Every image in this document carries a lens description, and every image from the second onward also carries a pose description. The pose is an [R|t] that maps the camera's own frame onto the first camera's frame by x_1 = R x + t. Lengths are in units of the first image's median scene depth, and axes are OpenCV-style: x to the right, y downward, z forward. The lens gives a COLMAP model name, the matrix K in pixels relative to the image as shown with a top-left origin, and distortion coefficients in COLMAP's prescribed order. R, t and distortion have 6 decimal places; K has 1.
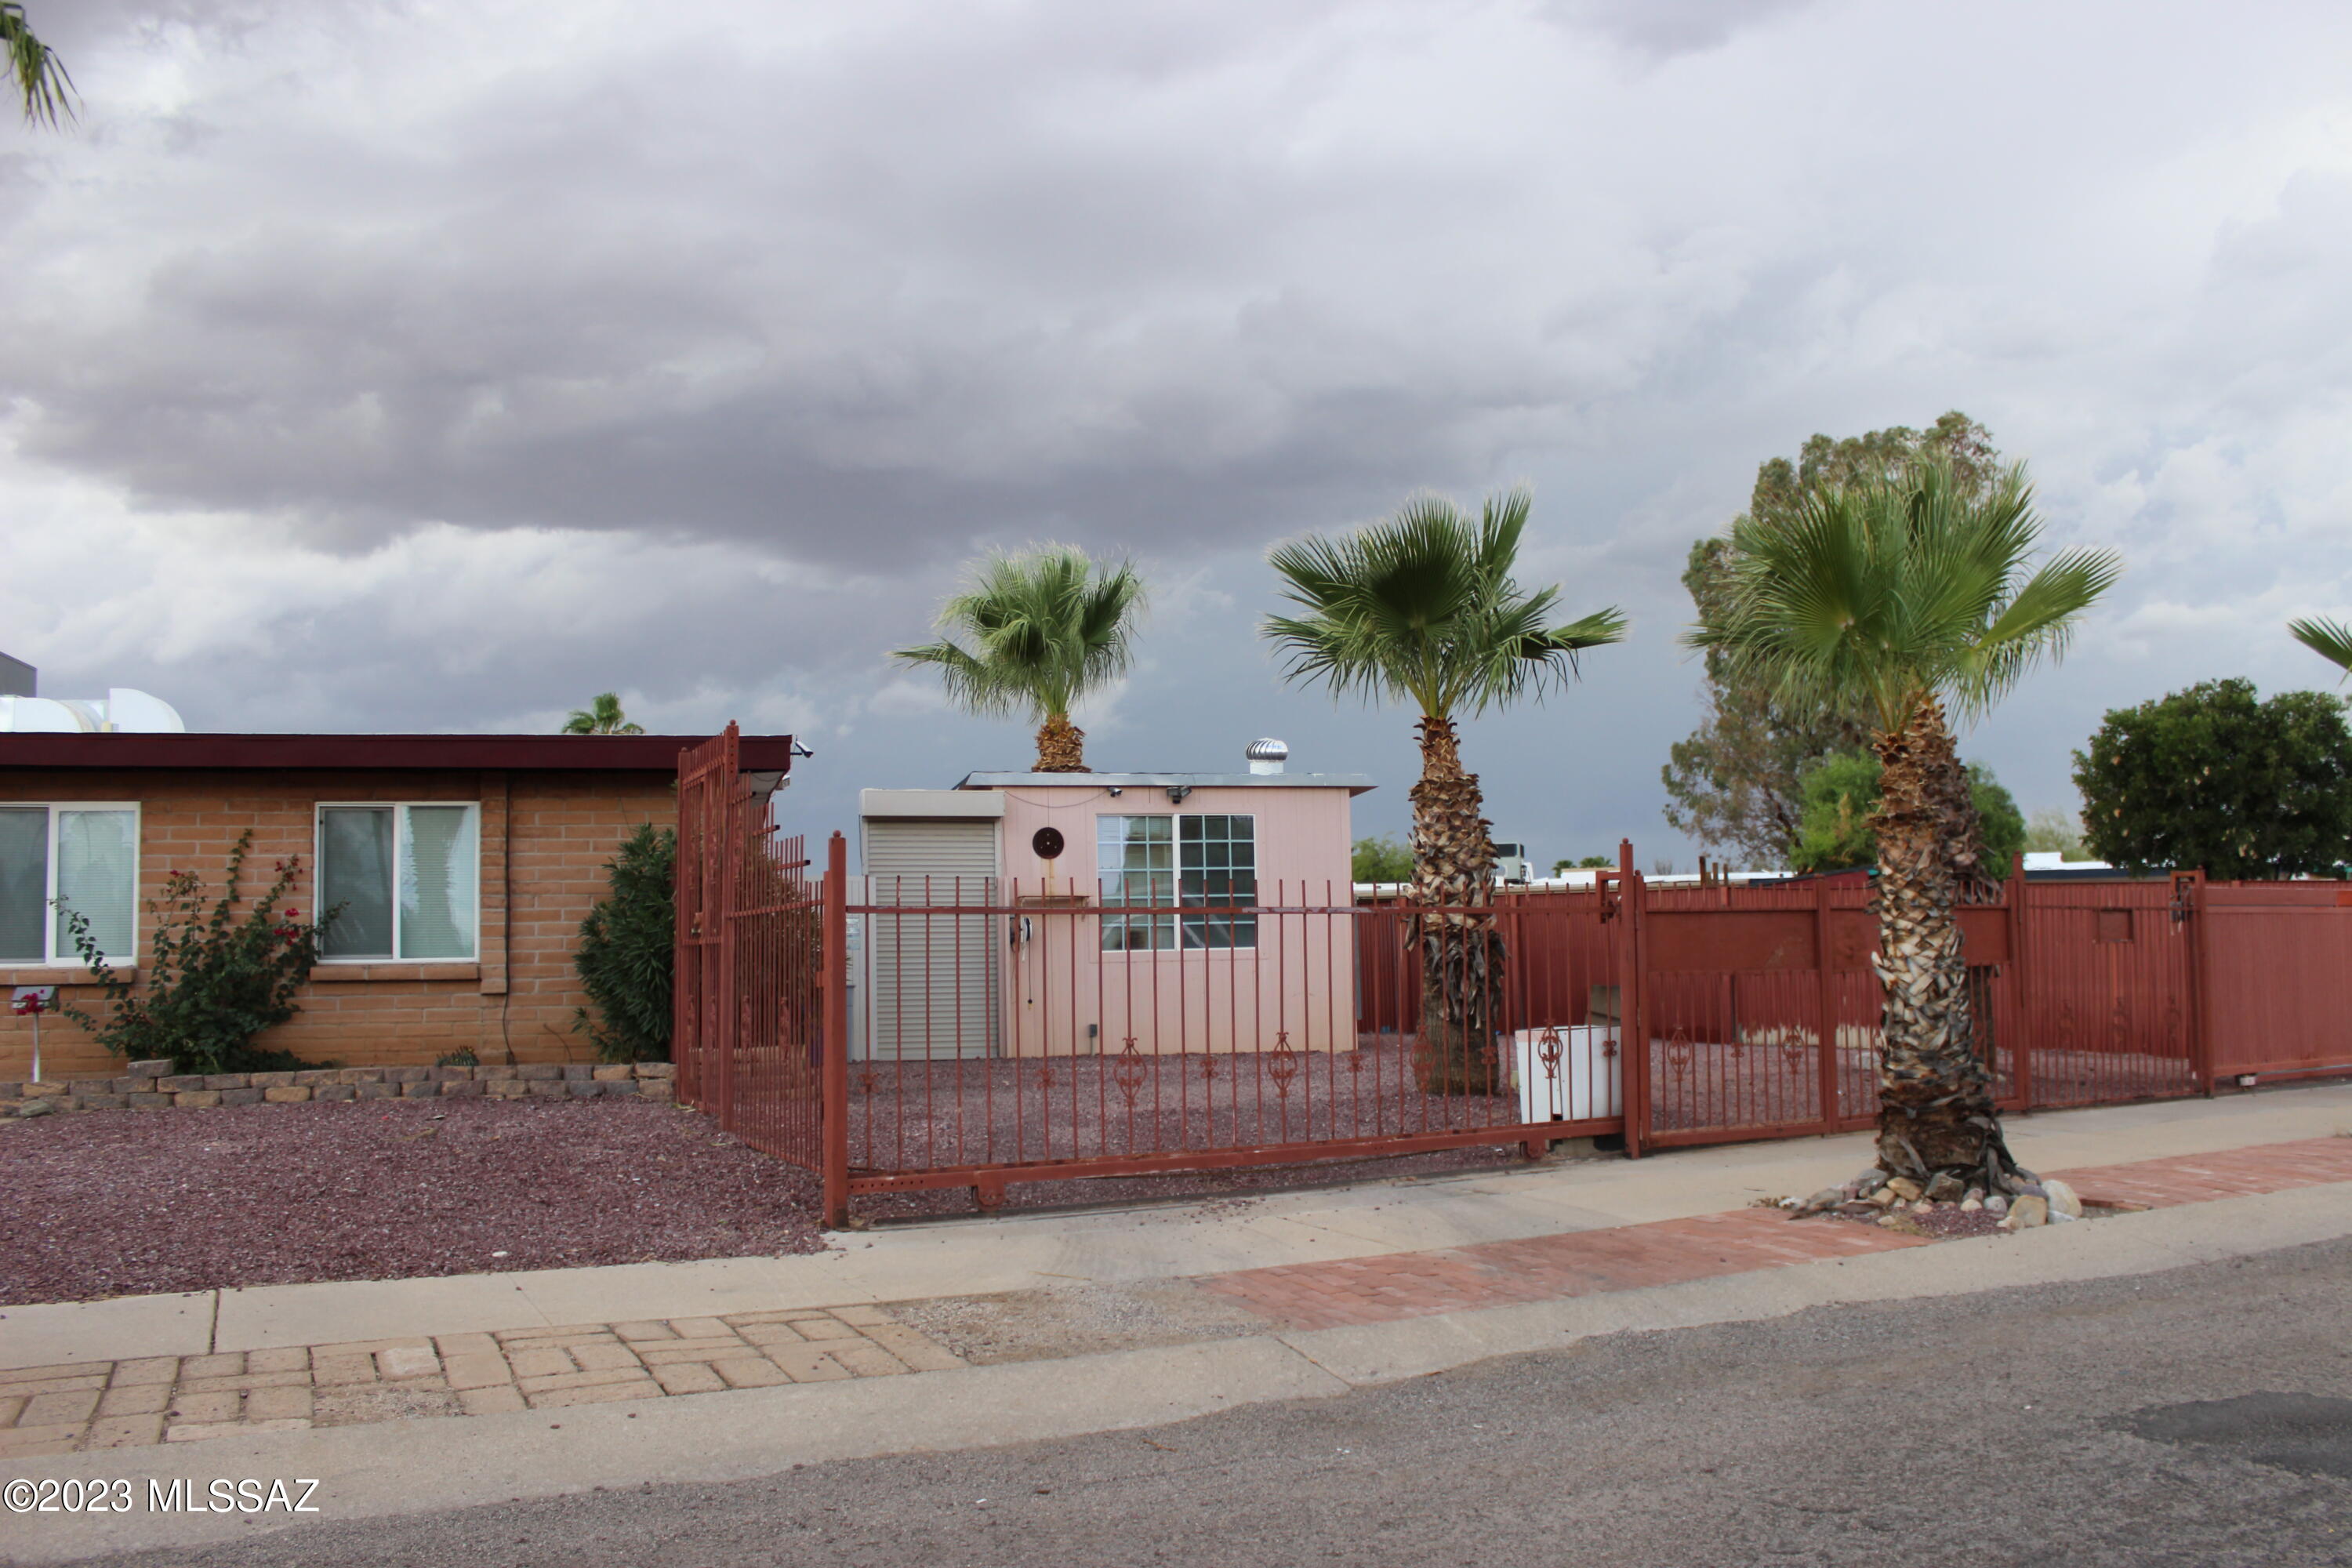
lens RADIAL K [[1964.0, 0, 1185.7], [0, 1964.0, 818.1], [0, 0, 1]] dist [-0.164221, 0.144801]
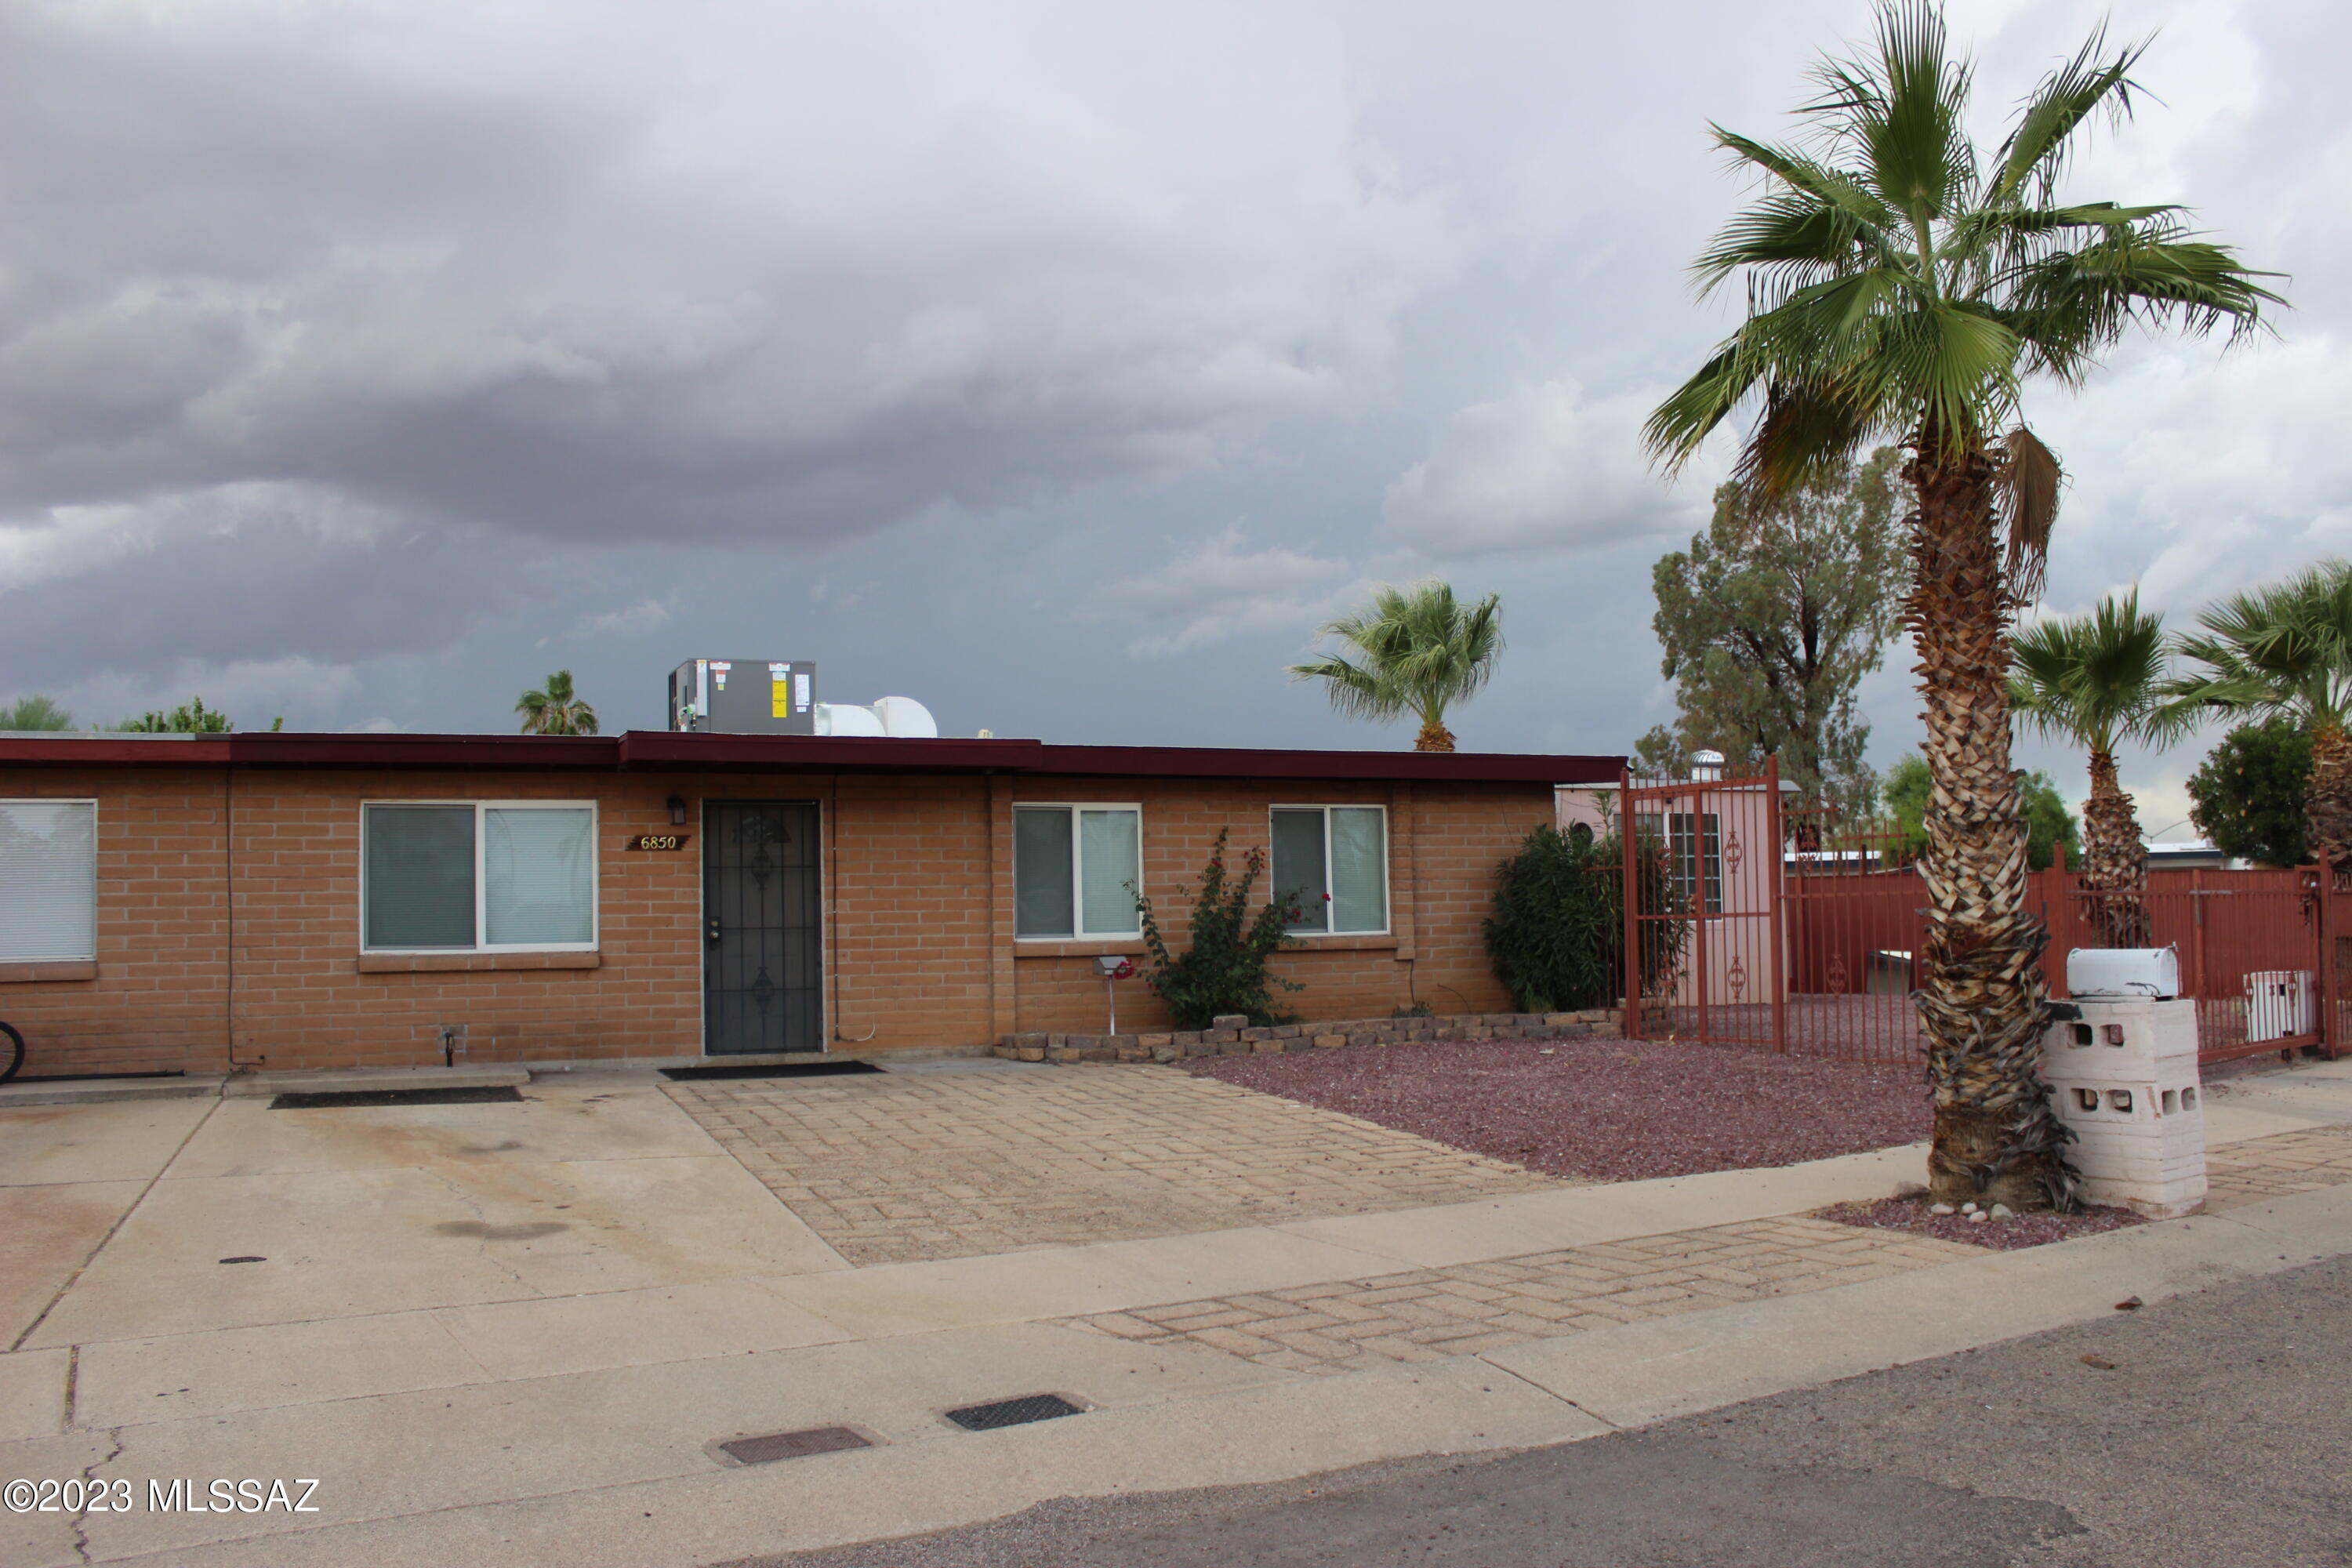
lens RADIAL K [[1964.0, 0, 1185.7], [0, 1964.0, 818.1], [0, 0, 1]] dist [-0.164221, 0.144801]
pose [[0.990031, 0.008626, 0.140587, -0.692402], [-0.010357, 0.999879, 0.011588, -0.013672], [-0.140470, -0.012928, 0.990001, -0.235598]]
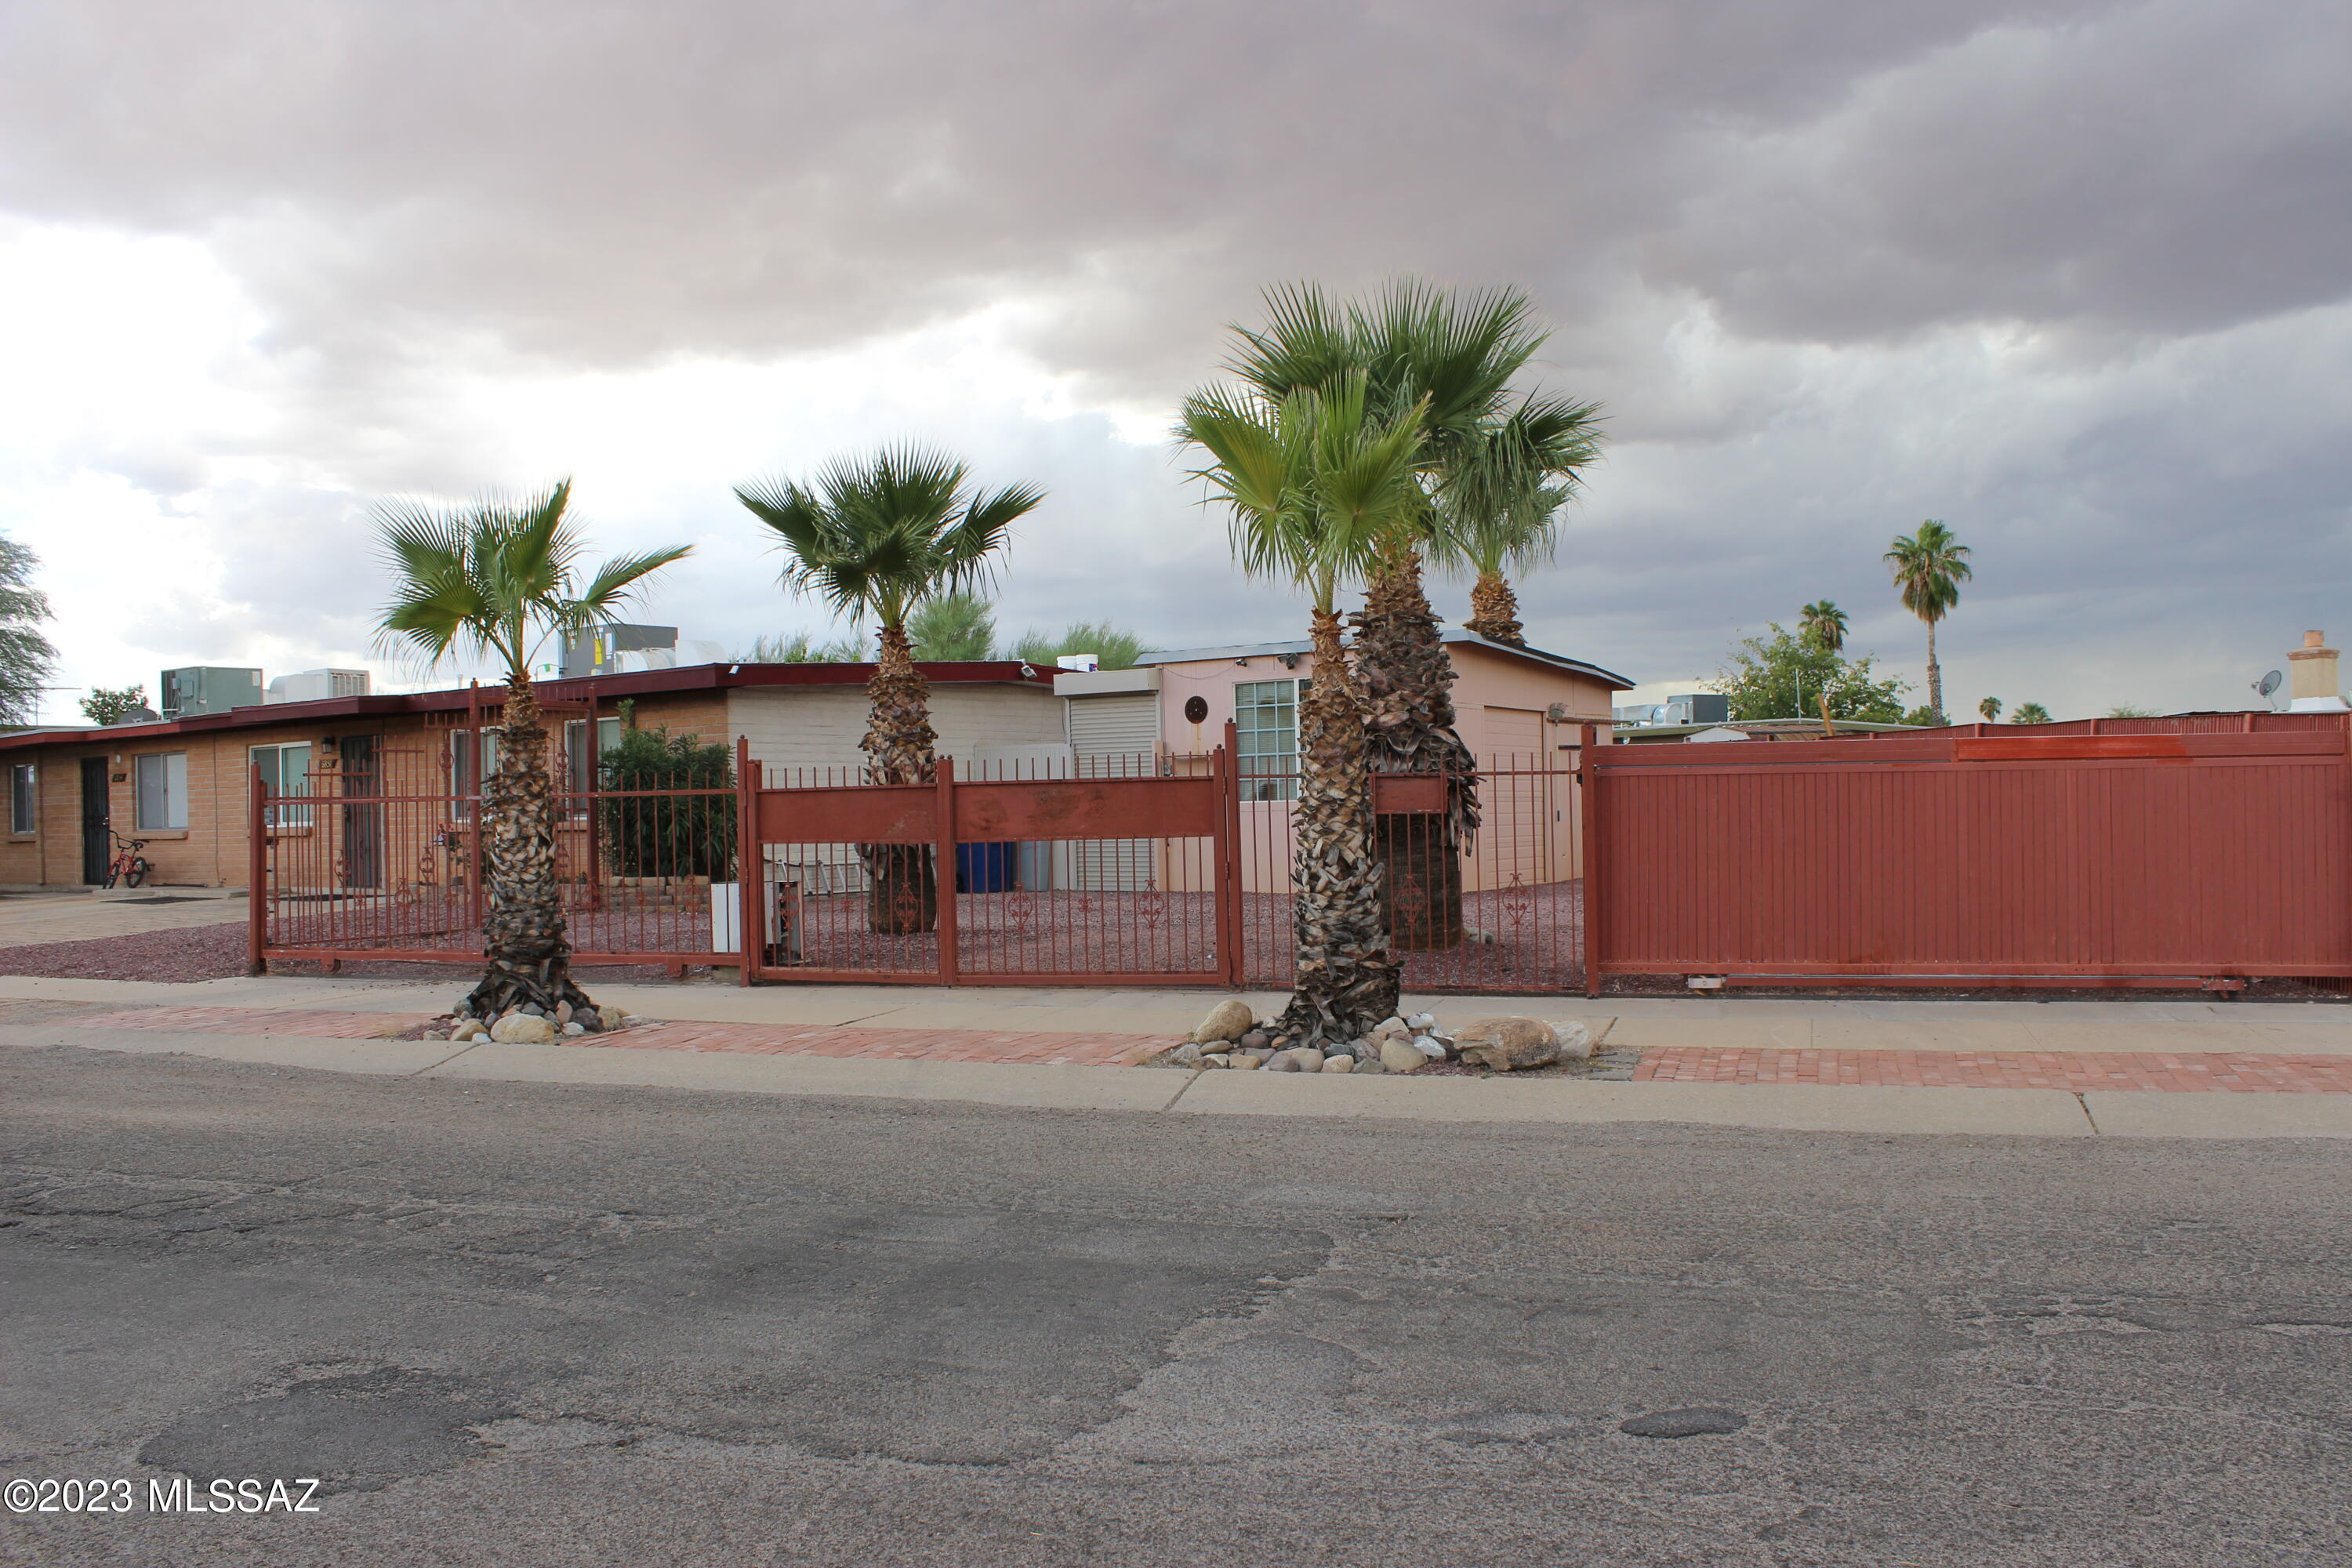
lens RADIAL K [[1964.0, 0, 1185.7], [0, 1964.0, 818.1], [0, 0, 1]] dist [-0.164221, 0.144801]
pose [[0.641786, 0.007969, -0.766842, 1.006983], [0.065731, 0.995695, 0.065359, 0.000310], [0.764062, -0.092352, 0.638499, 0.294078]]
